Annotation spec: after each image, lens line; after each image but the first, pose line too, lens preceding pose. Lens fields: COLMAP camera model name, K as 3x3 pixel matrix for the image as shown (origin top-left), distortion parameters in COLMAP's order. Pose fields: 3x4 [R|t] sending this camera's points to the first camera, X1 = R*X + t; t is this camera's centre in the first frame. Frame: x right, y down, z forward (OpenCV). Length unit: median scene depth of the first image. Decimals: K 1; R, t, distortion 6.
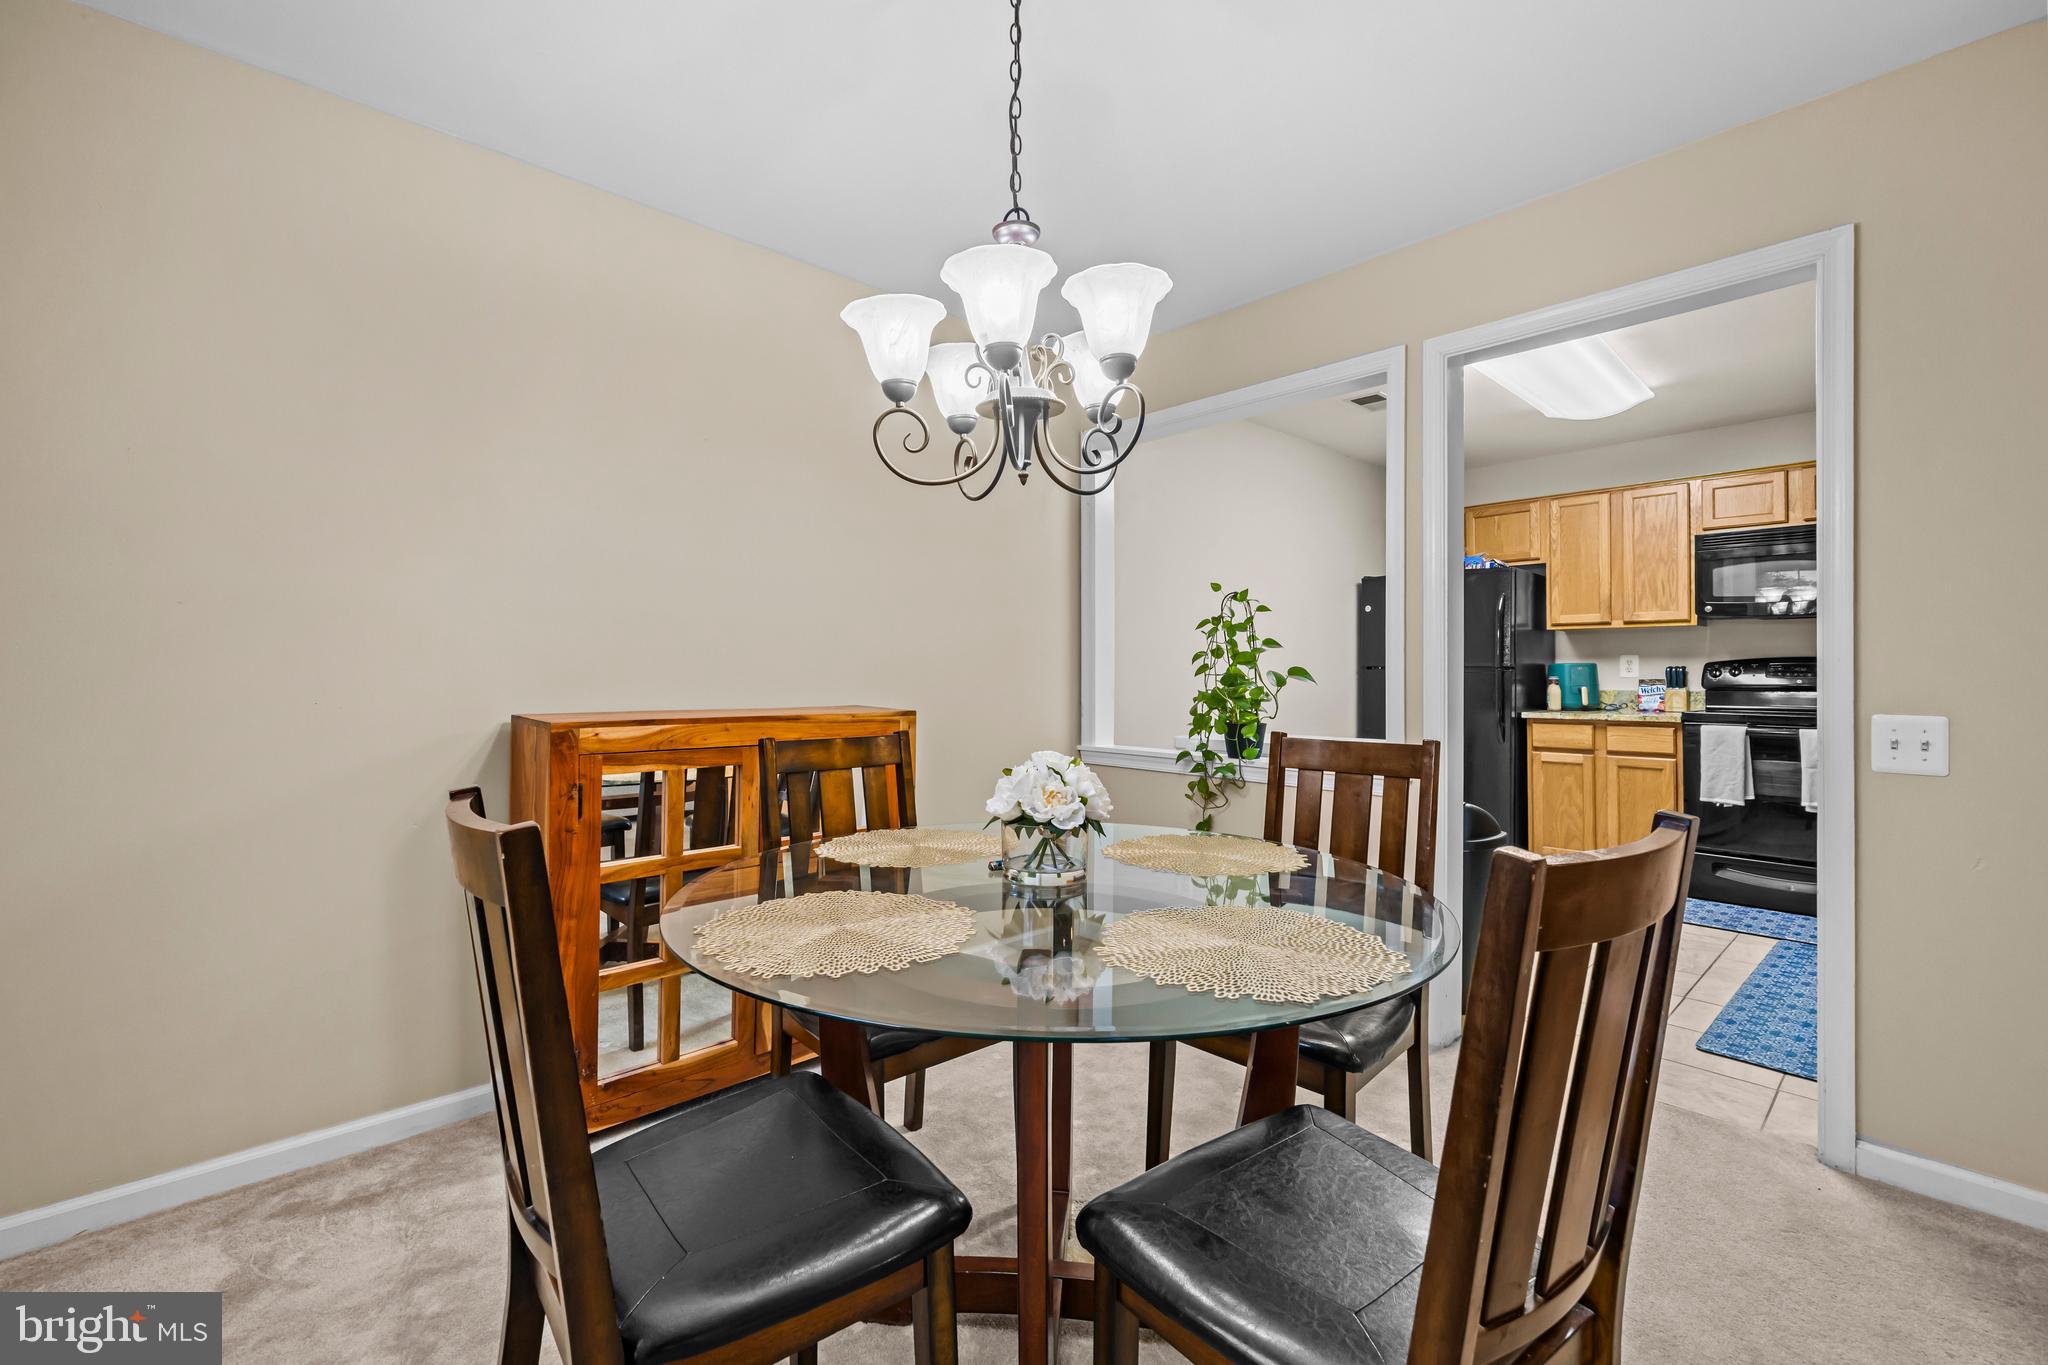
lens RADIAL K [[872.3, 0, 1017.6], [0, 872.3, 677.4], [0, 0, 1]] dist [0.002395, 0.000101]
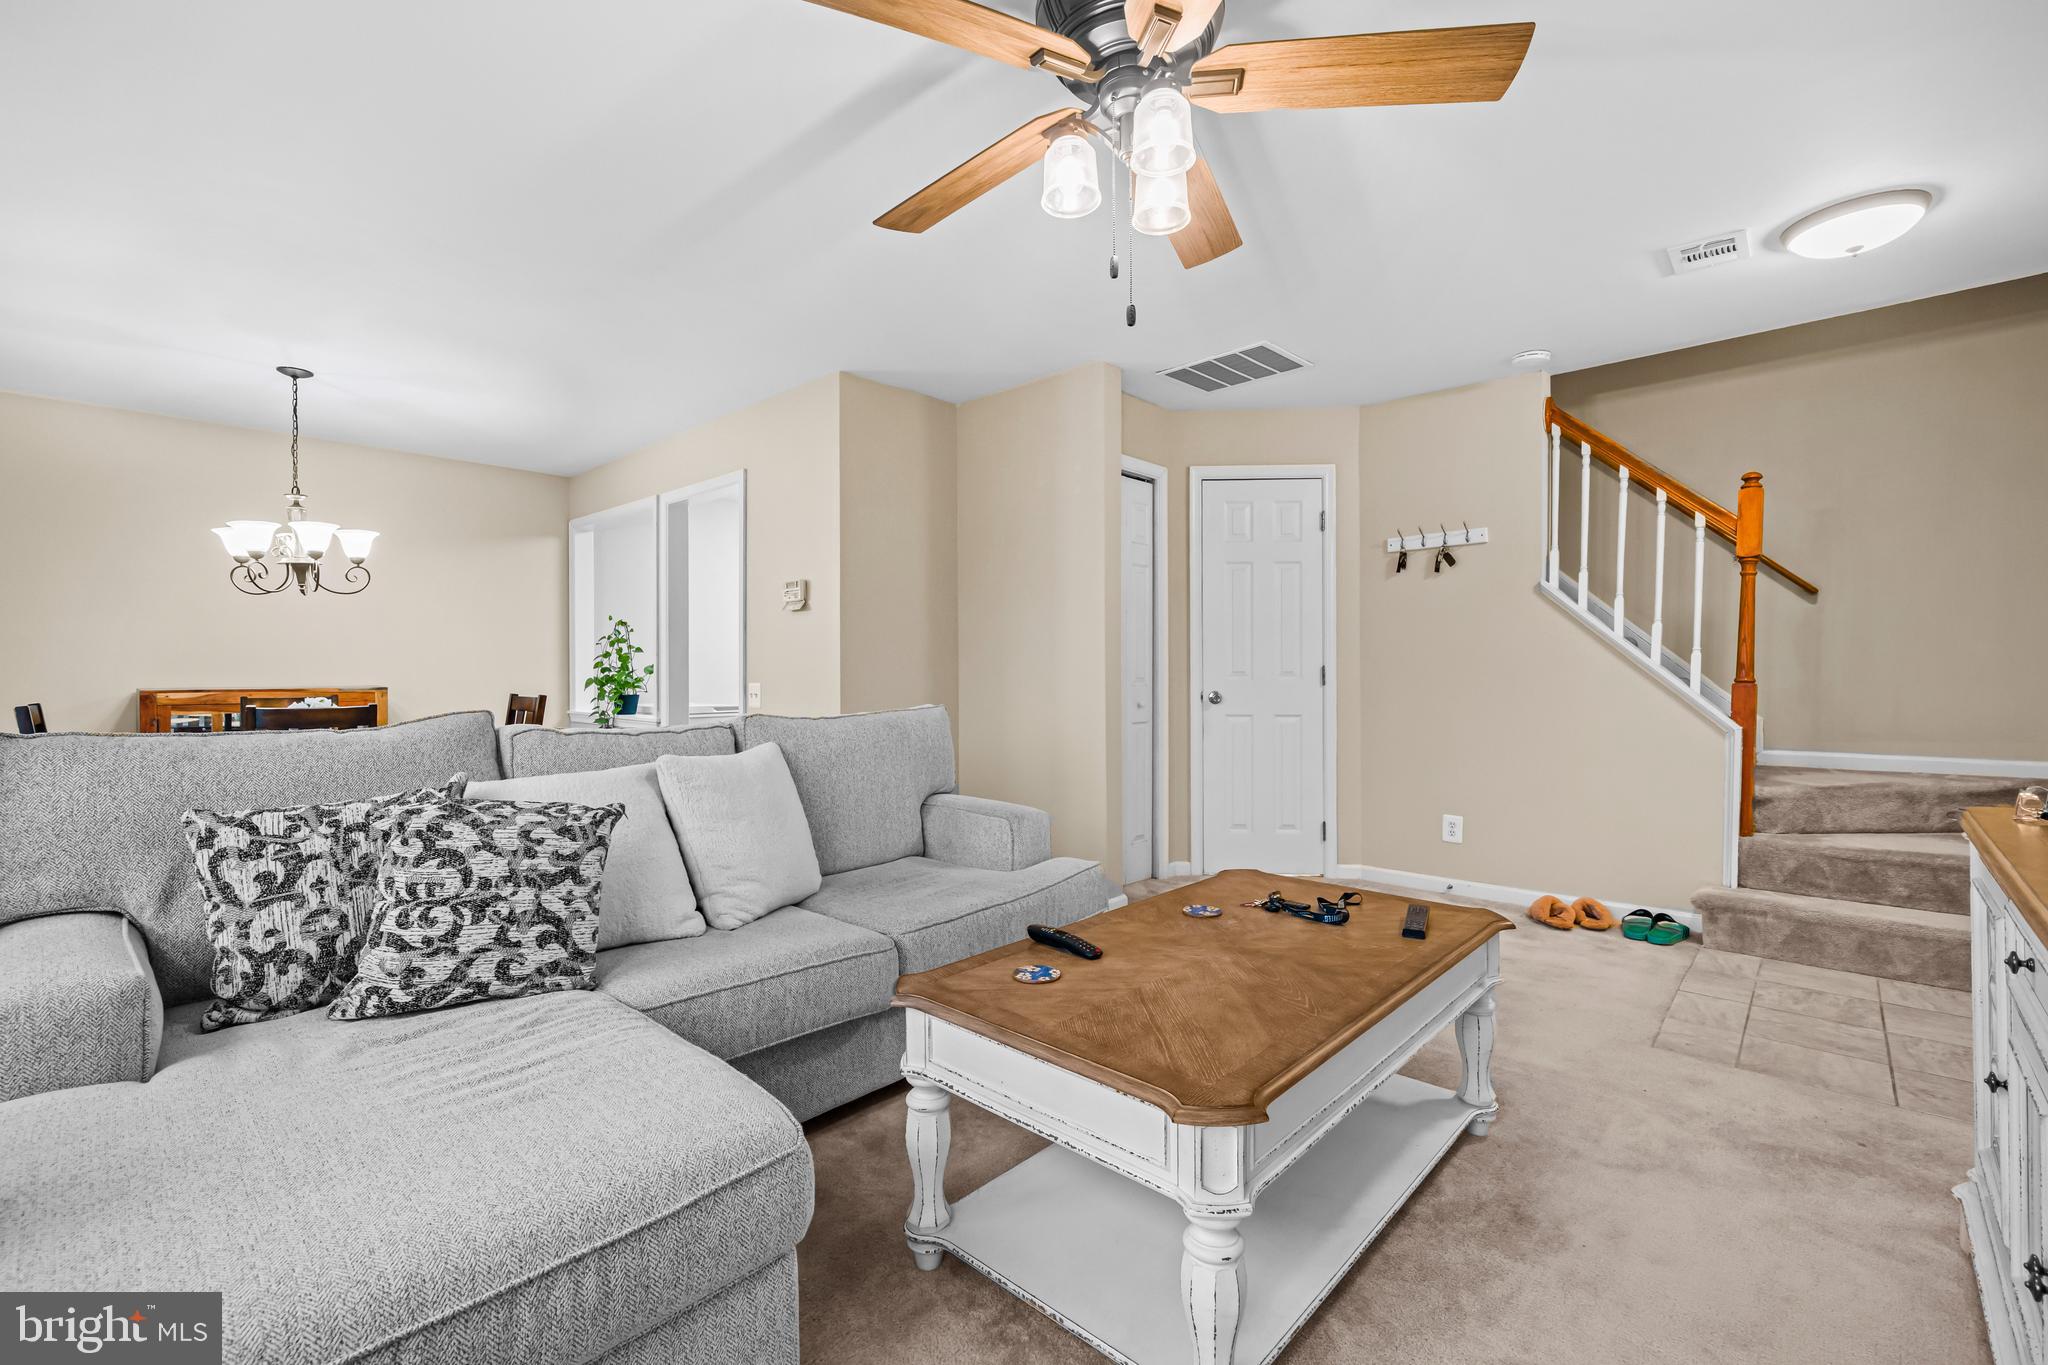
lens RADIAL K [[872.3, 0, 1025.9], [0, 872.3, 677.4], [0, 0, 1]] dist [0.002395, 0.000101]
pose [[0.998301, -0.007184, 0.057831, 0.975952], [0.006696, 0.999940, 0.008641, 0.007918], [-0.057889, -0.008239, 0.998289, -0.831694]]
